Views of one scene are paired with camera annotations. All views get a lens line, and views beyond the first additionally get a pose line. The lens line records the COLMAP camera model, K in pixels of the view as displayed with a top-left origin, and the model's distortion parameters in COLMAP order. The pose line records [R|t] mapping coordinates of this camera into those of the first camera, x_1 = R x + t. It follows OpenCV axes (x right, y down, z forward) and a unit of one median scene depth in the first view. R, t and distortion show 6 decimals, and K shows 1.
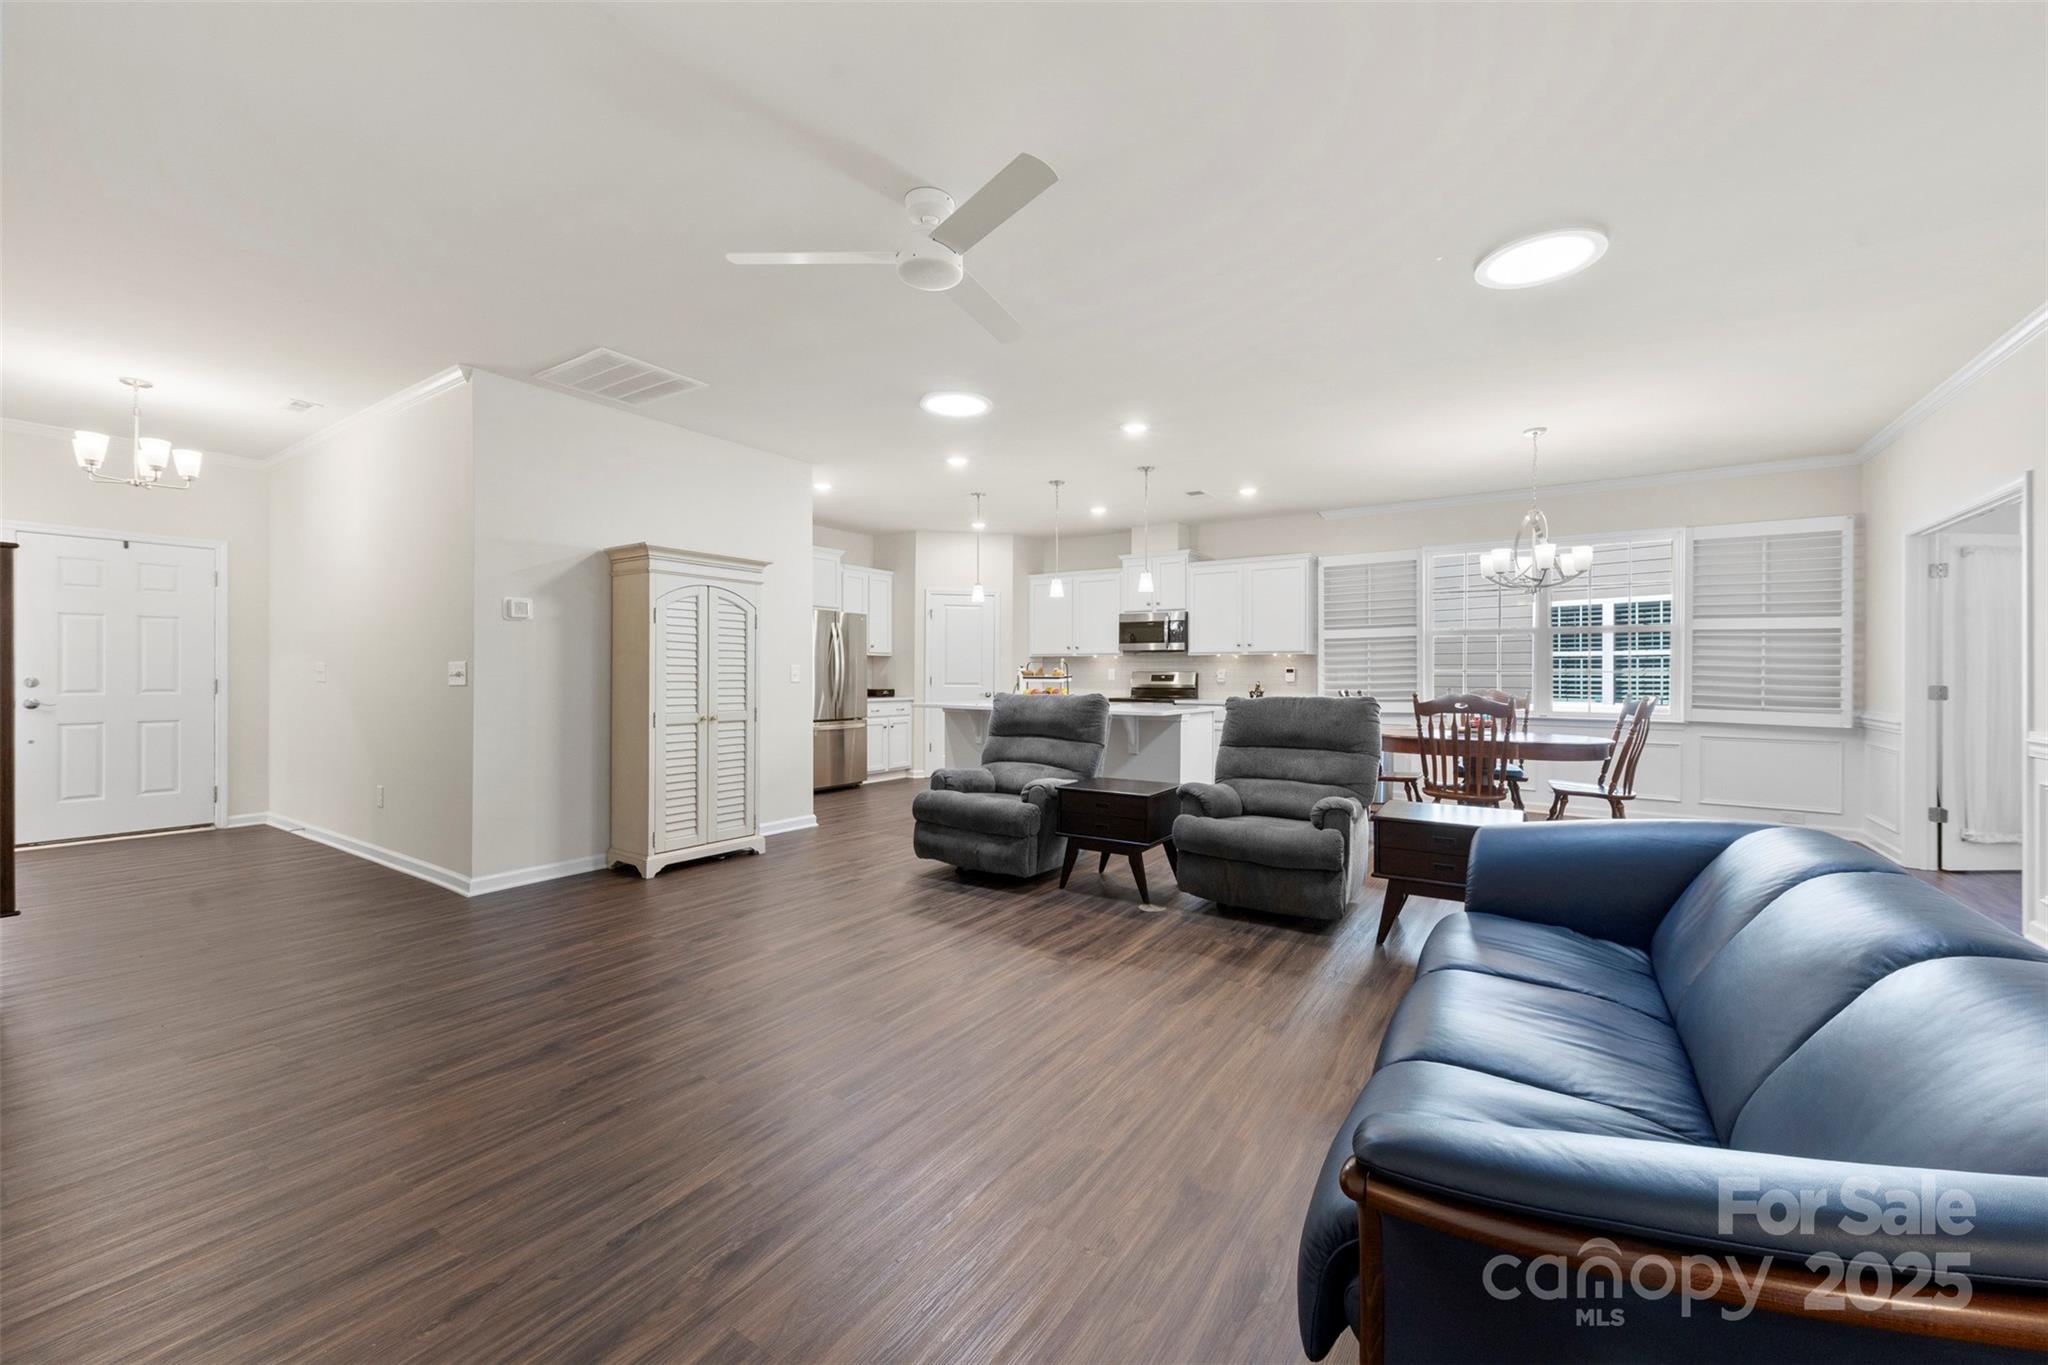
lens RADIAL K [[789.5, 0, 1030.6], [0, 789.5, 677.9], [0, 0, 1]] dist [0.017915, -0.005293]
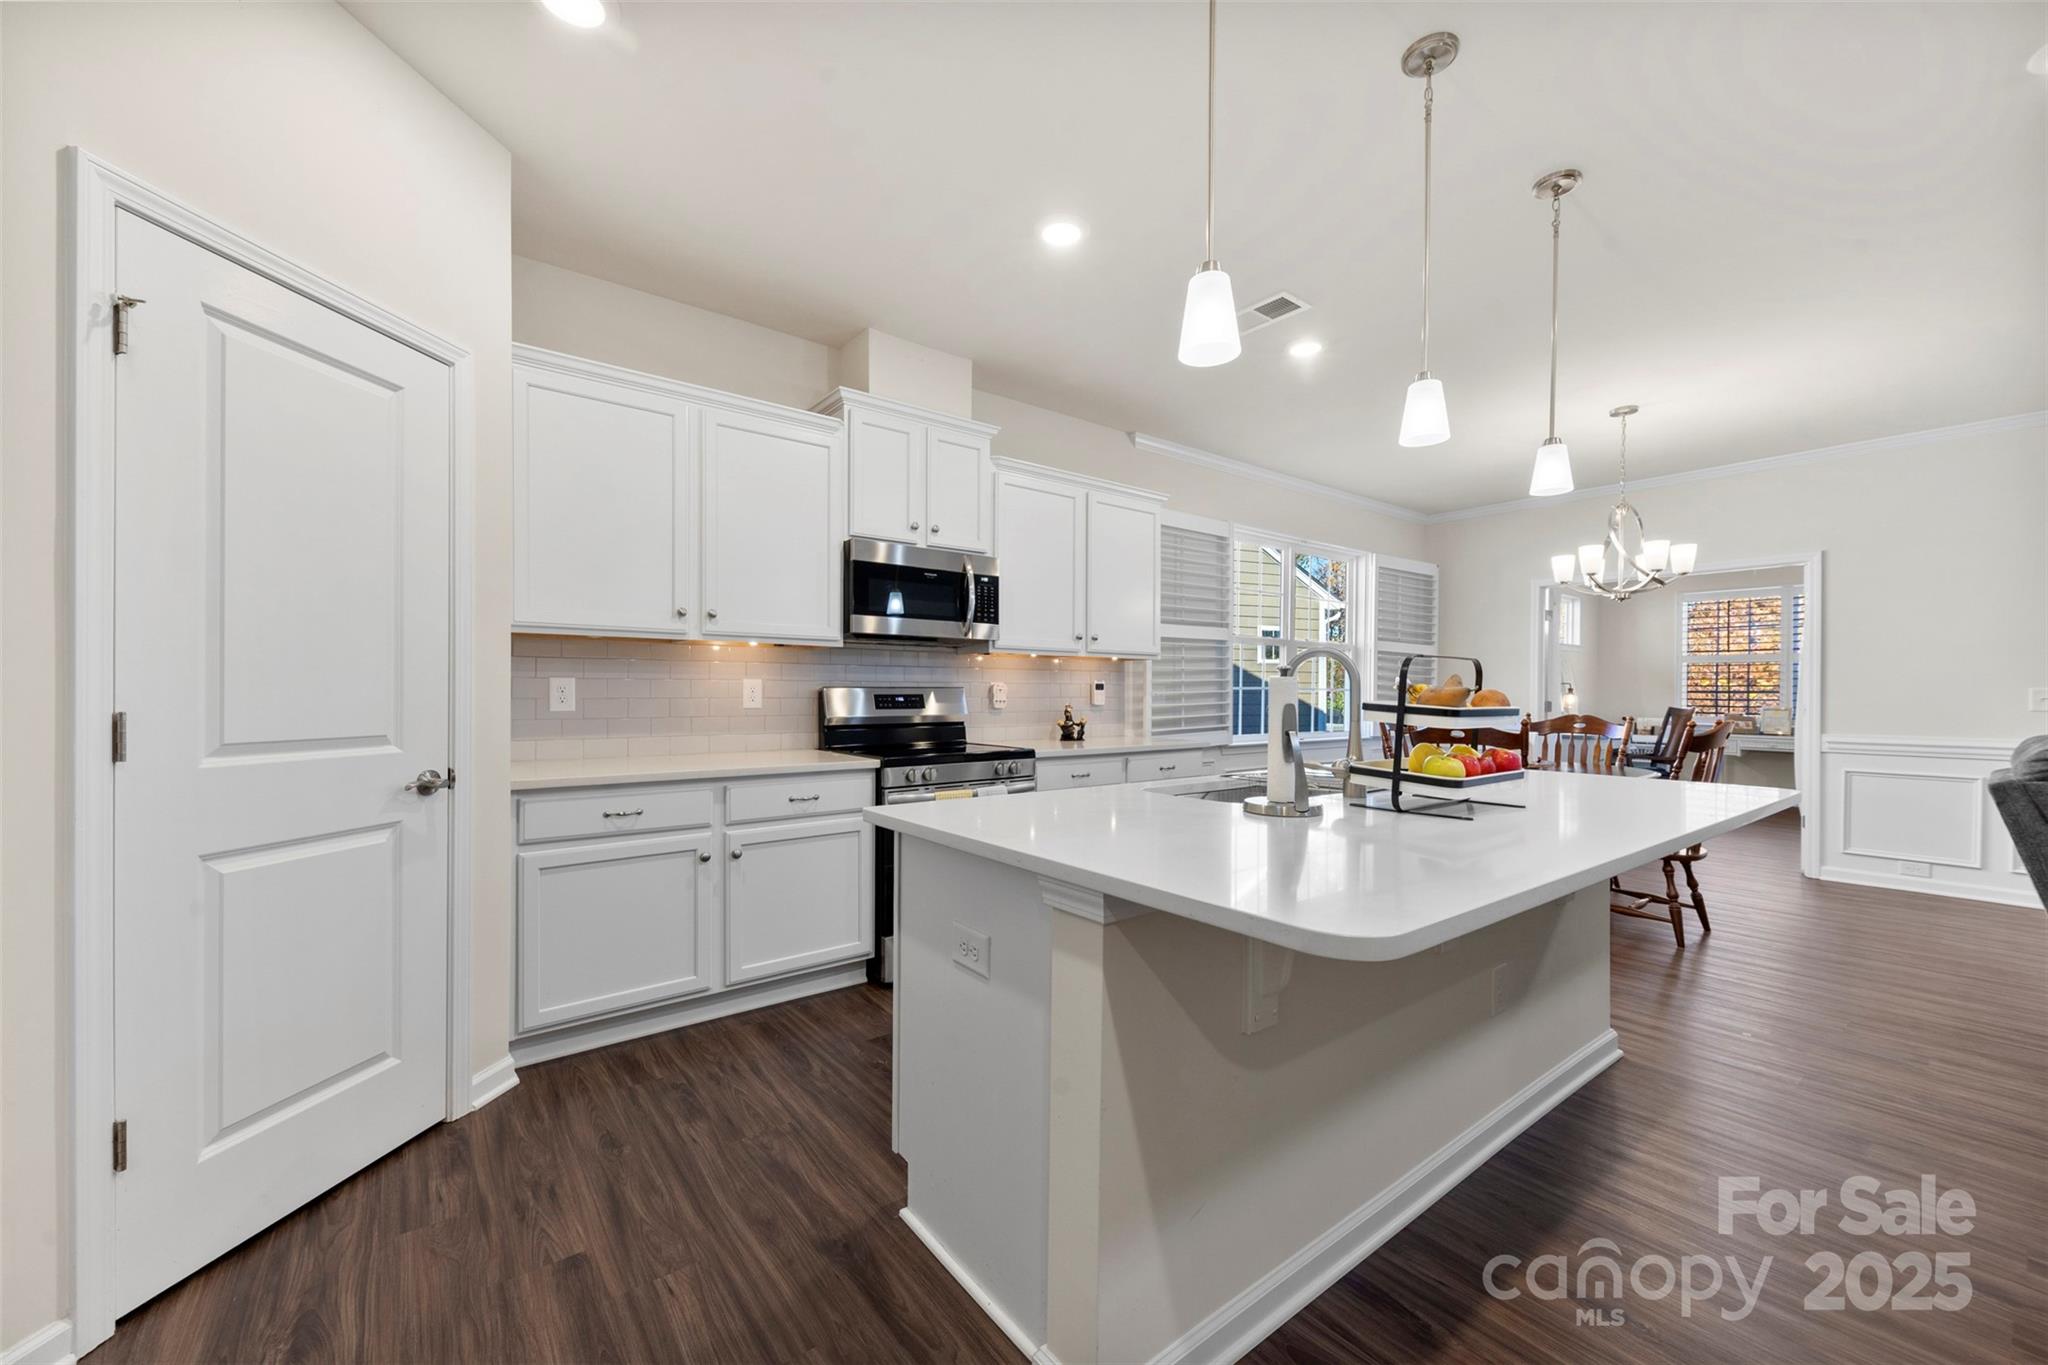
lens RADIAL K [[792.1, 0, 1029.6], [0, 792.1, 695.2], [0, 0, 1]] dist [0.003941, -0.000039]
pose [[0.316415, -0.007848, 0.948588, -0.330253], [0.000920, 0.999968, 0.007966, -0.009613], [-0.948620, -0.001648, 0.316412, 1.147848]]
